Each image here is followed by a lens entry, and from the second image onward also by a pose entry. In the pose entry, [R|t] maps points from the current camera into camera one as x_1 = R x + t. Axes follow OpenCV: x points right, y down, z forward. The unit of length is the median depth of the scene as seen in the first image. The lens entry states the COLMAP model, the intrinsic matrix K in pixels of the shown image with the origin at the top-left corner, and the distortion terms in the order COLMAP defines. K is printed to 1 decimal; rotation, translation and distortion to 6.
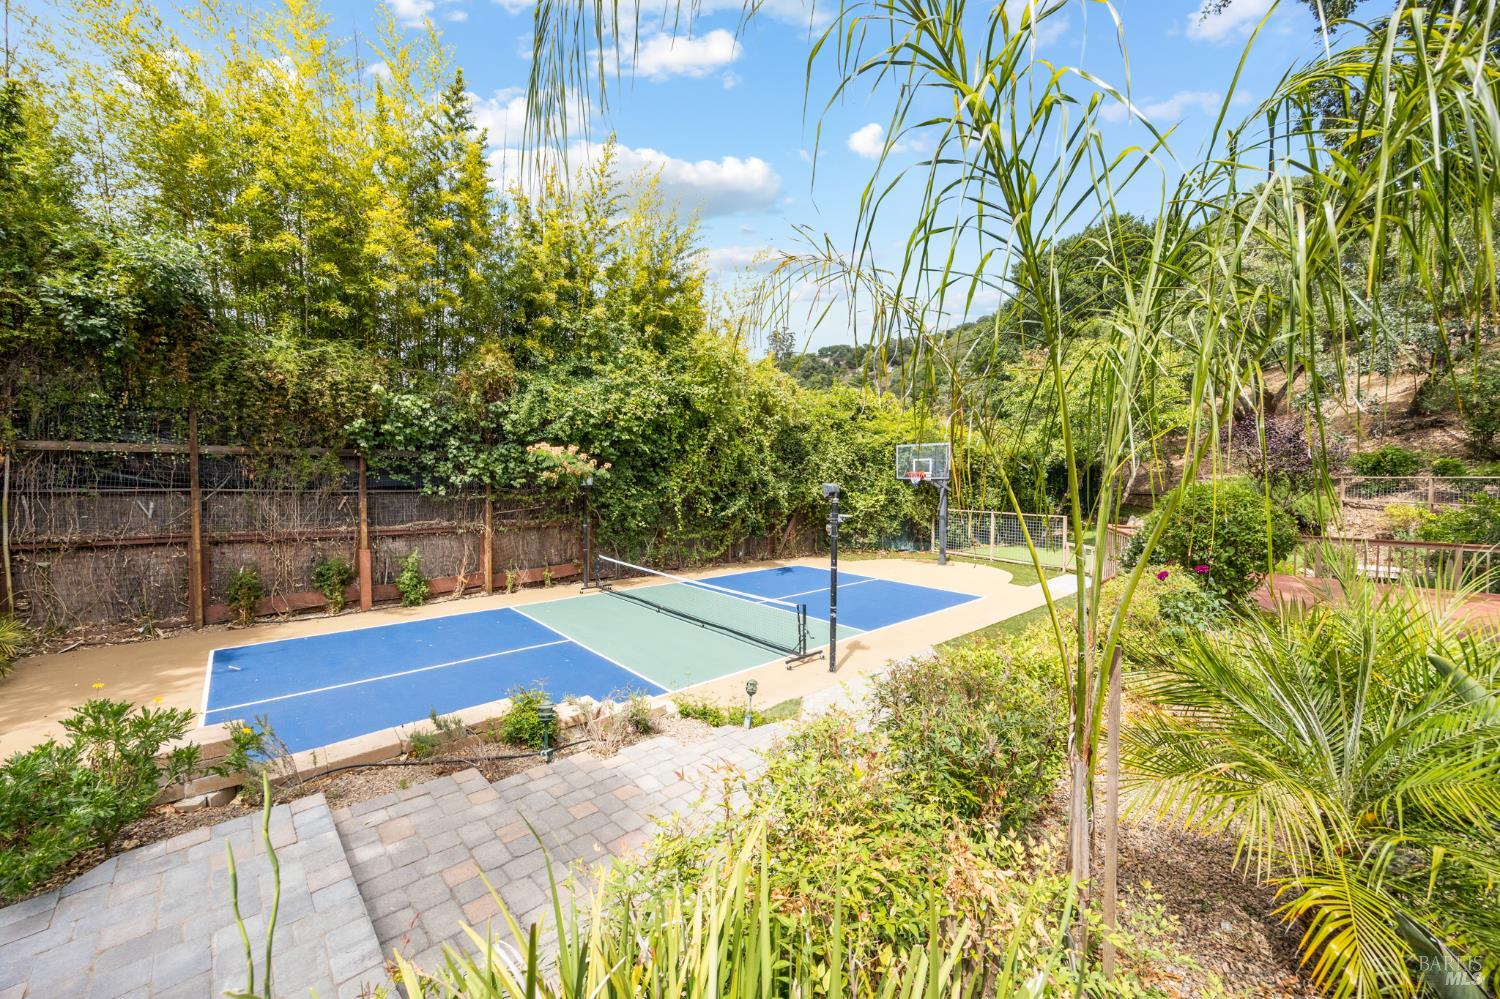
lens RADIAL K [[575.2, 0, 756.6], [0, 575.2, 495.6], [0, 0, 1]] dist [-0.005376, 0.001071]
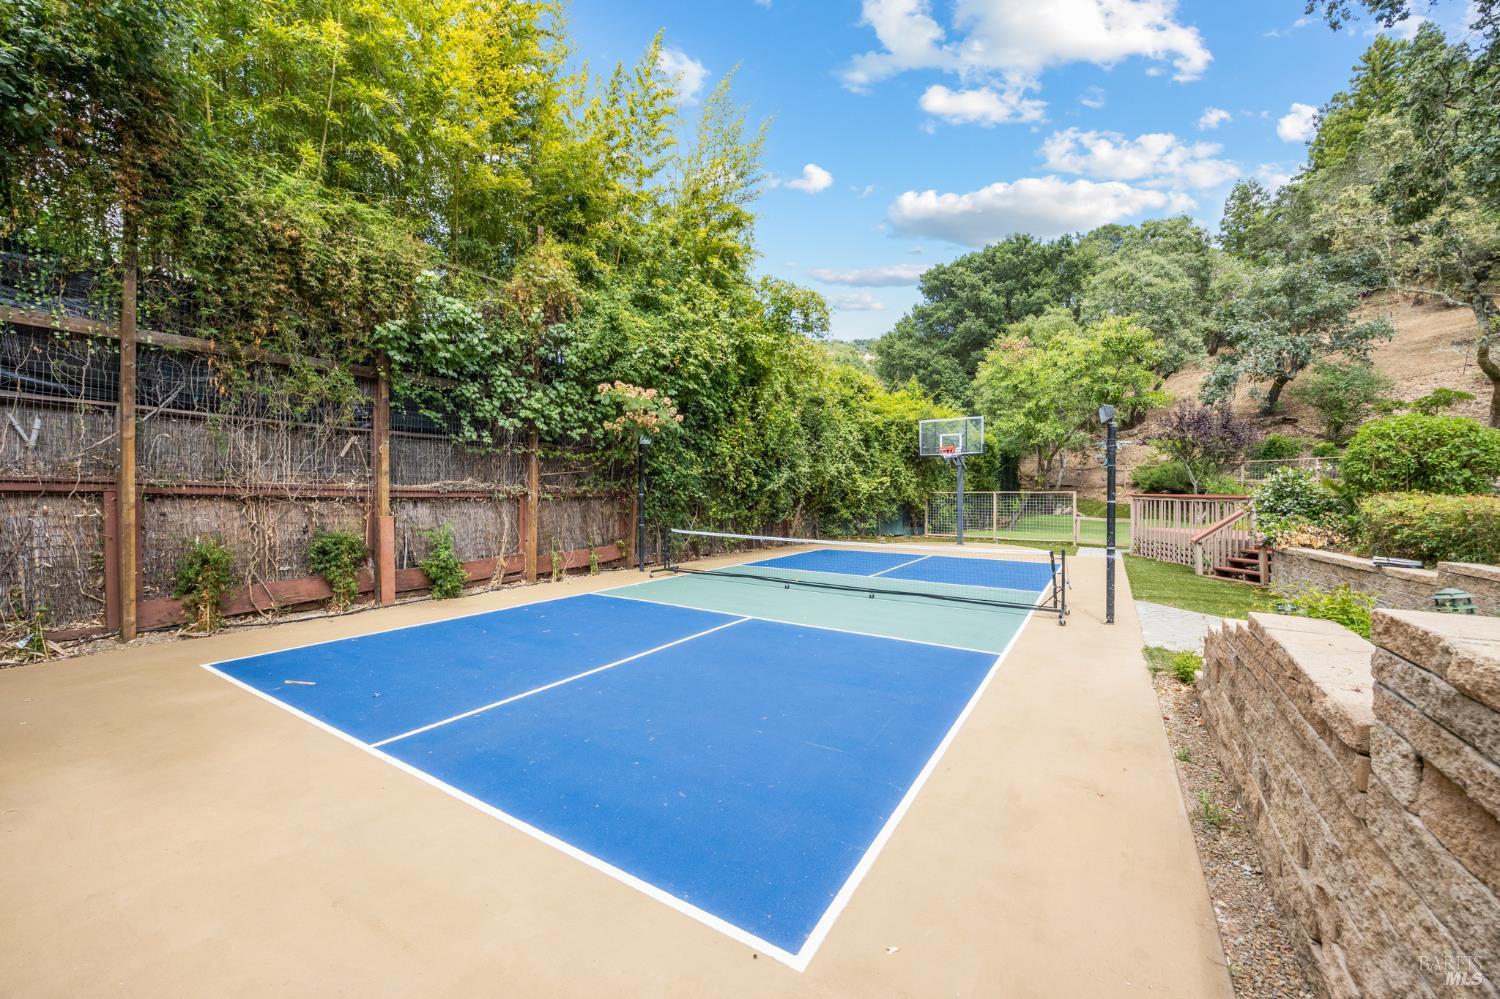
lens RADIAL K [[575.2, 0, 747.8], [0, 575.2, 497.9], [0, 0, 1]] dist [-0.005376, 0.001071]
pose [[0.965436, -0.008942, 0.260488, -0.375634], [0.016555, 0.999497, -0.027044, 0.083439], [-0.260115, 0.030421, 0.965098, 0.193514]]
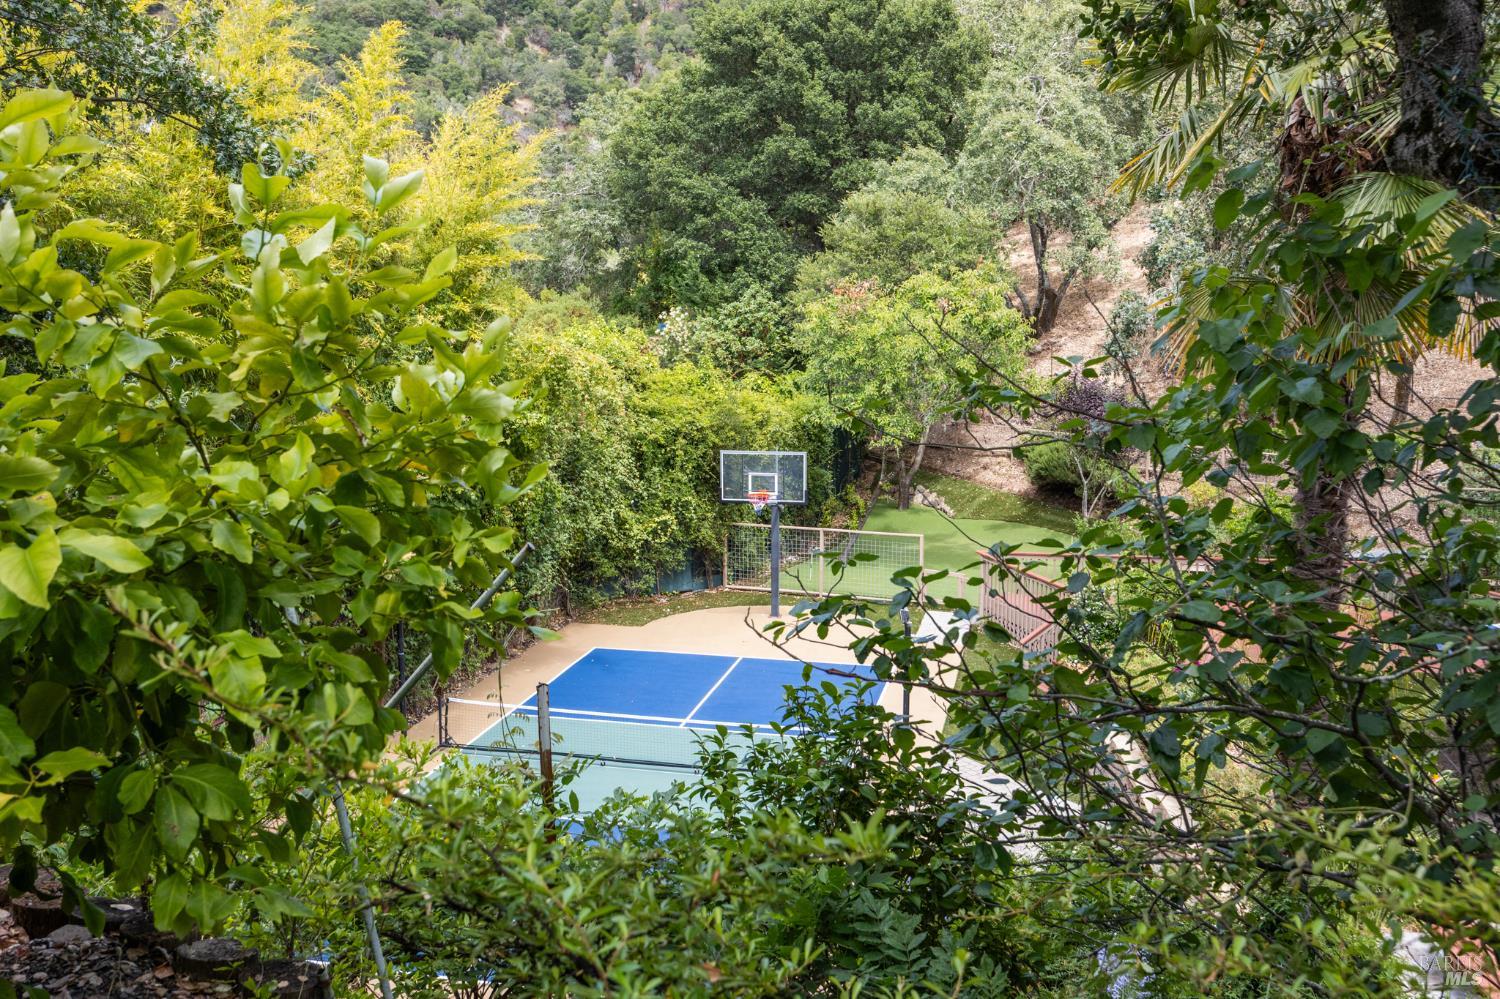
lens RADIAL K [[1441.3, 0, 750.5], [0, 1441.3, 496.7], [0, 0, 1]] dist [0.005992, 0.000000]
pose [[0.818844, -0.092852, 0.566456, -0.894917], [0.027327, 0.992017, 0.123105, -0.313367], [-0.573365, -0.085324, 0.814845, -0.513641]]
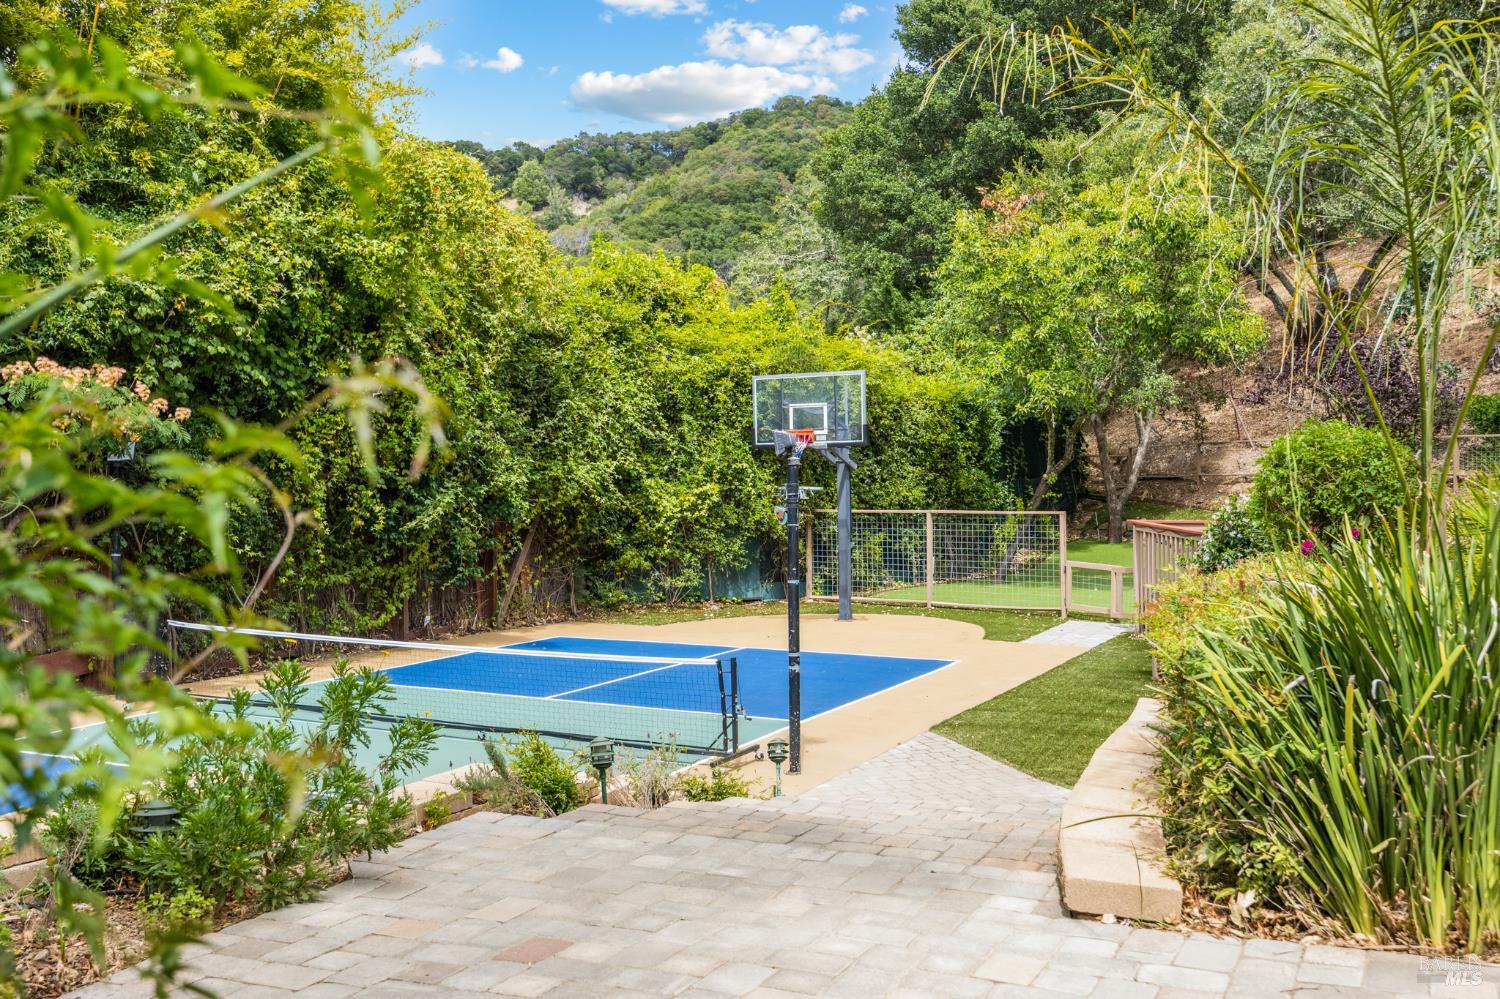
lens RADIAL K [[1441.3, 0, 786.9], [0, 1441.3, 469.3], [0, 0, 1]] dist [0.005992, 0.000000]
pose [[0.929683, -0.016952, 0.367970, -0.234691], [0.029598, 0.999148, -0.028751, 0.034924], [-0.367169, 0.037620, 0.929393, -0.179423]]
